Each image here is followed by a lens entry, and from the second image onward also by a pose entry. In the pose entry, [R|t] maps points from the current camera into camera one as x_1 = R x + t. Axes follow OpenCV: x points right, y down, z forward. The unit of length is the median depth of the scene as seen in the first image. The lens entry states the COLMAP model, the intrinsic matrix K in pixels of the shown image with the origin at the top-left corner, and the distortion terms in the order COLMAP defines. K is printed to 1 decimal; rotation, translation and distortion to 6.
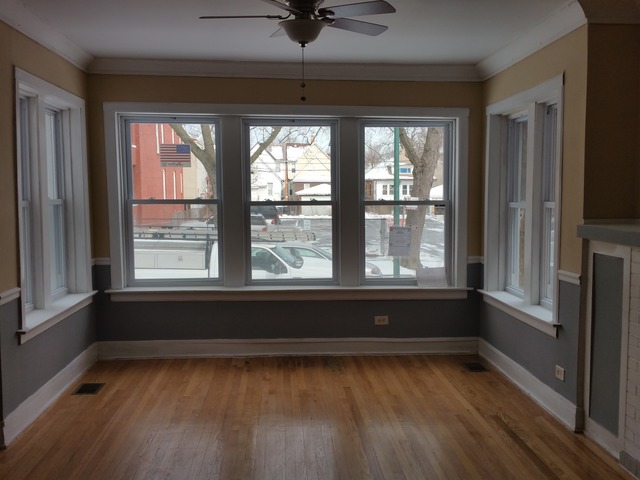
lens RADIAL K [[690.5, 0, 321.5], [0, 690.5, 244.5], [0, 0, 1]] dist [0.153719, -0.310172]
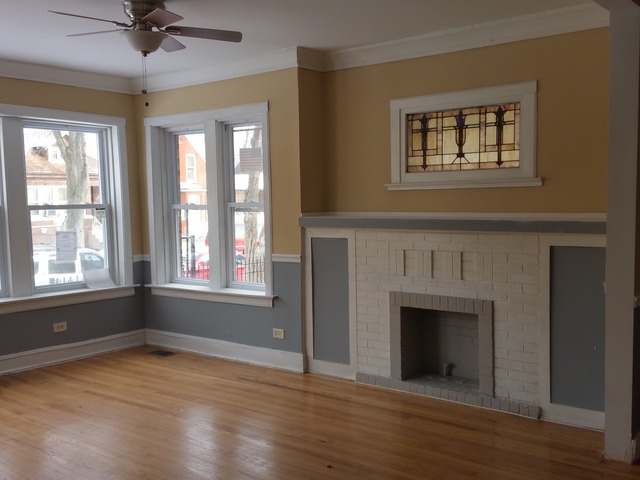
lens RADIAL K [[690.5, 0, 321.5], [0, 690.5, 244.5], [0, 0, 1]] dist [0.153719, -0.310172]
pose [[0.675104, -0.061356, 0.735167, -0.458034], [0.072384, 0.997236, 0.016757, 0.003875], [-0.734163, 0.041902, 0.677679, 0.061973]]
